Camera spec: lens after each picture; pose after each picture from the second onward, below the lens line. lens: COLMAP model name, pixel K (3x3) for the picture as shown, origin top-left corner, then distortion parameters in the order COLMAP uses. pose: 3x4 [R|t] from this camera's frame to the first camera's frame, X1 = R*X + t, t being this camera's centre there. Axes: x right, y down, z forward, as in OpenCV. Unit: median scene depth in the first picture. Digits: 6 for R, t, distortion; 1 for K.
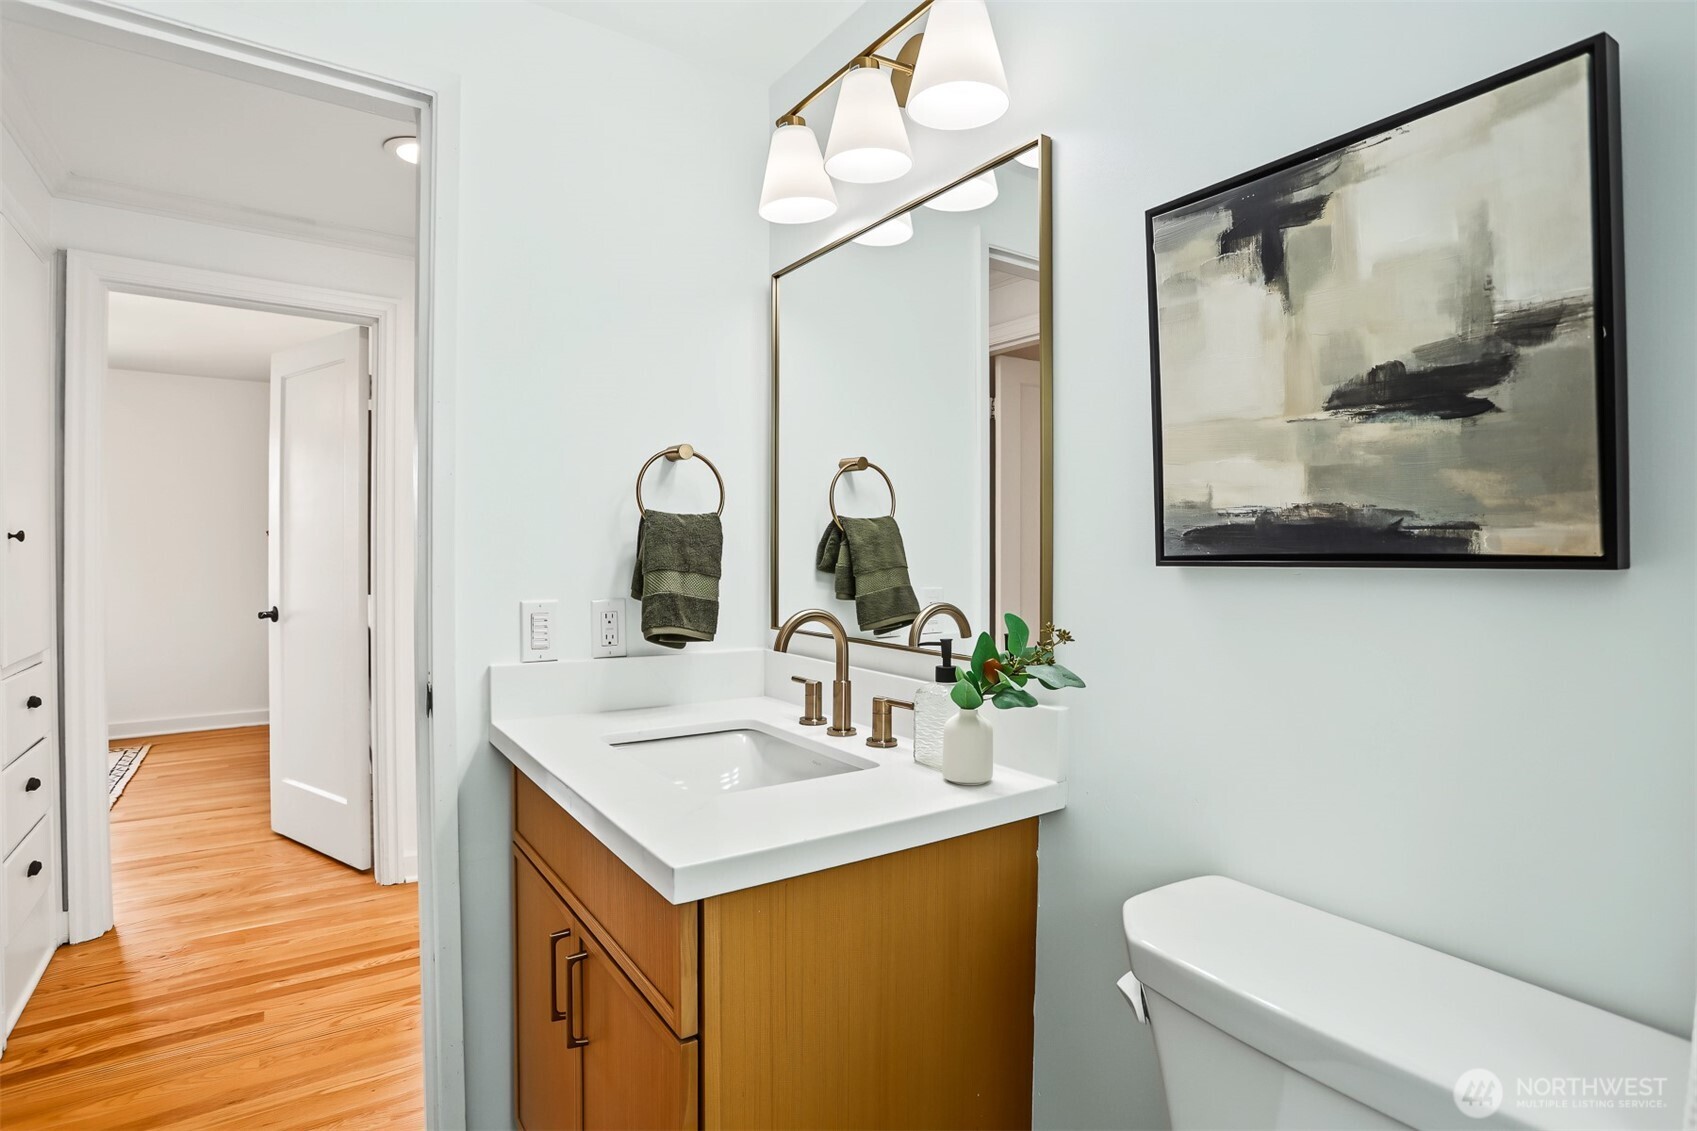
lens RADIAL K [[844.3, 0, 849.1], [0, 844.3, 550.5], [0, 0, 1]] dist [-0.066586, 0.026475]
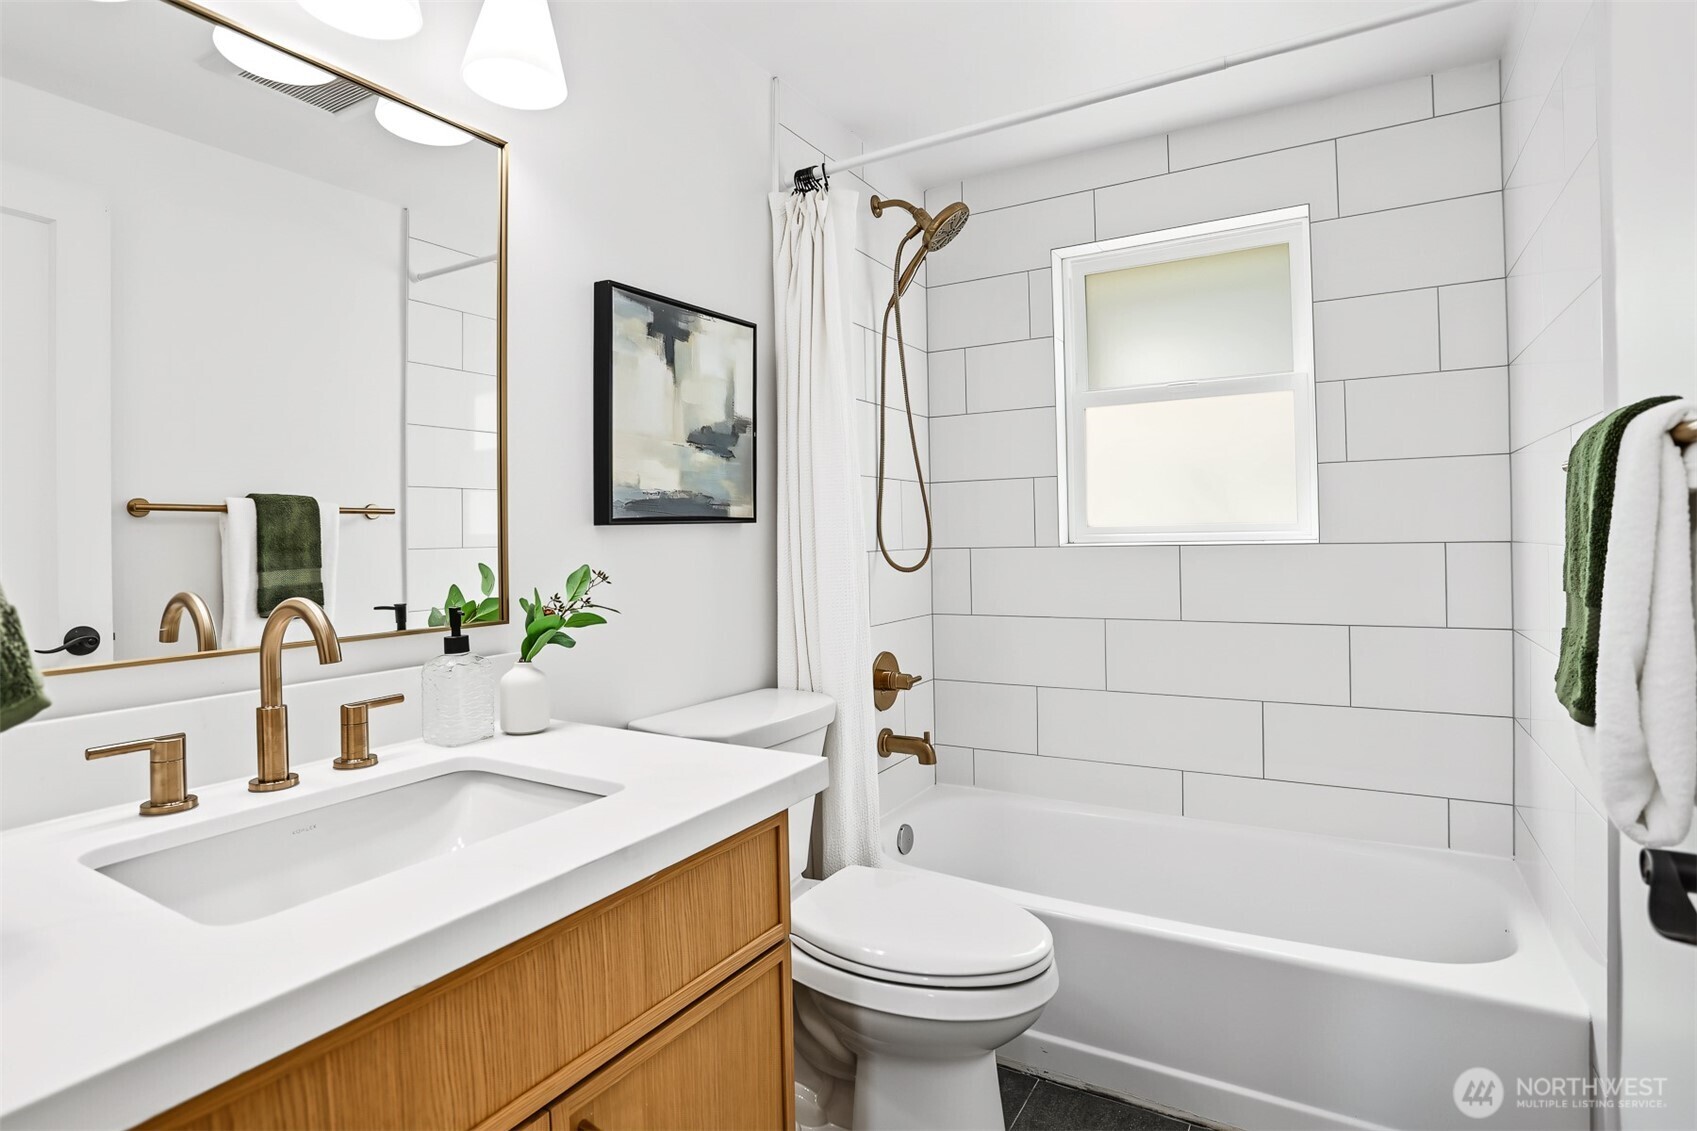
lens RADIAL K [[844.3, 0, 849.1], [0, 844.3, 550.5], [0, 0, 1]] dist [-0.066586, 0.026475]
pose [[-0.403621, -0.009611, 0.914876, -1.352826], [0.023986, 0.999490, 0.021082, 0.048957], [-0.914612, 0.030454, -0.403184, 1.436902]]
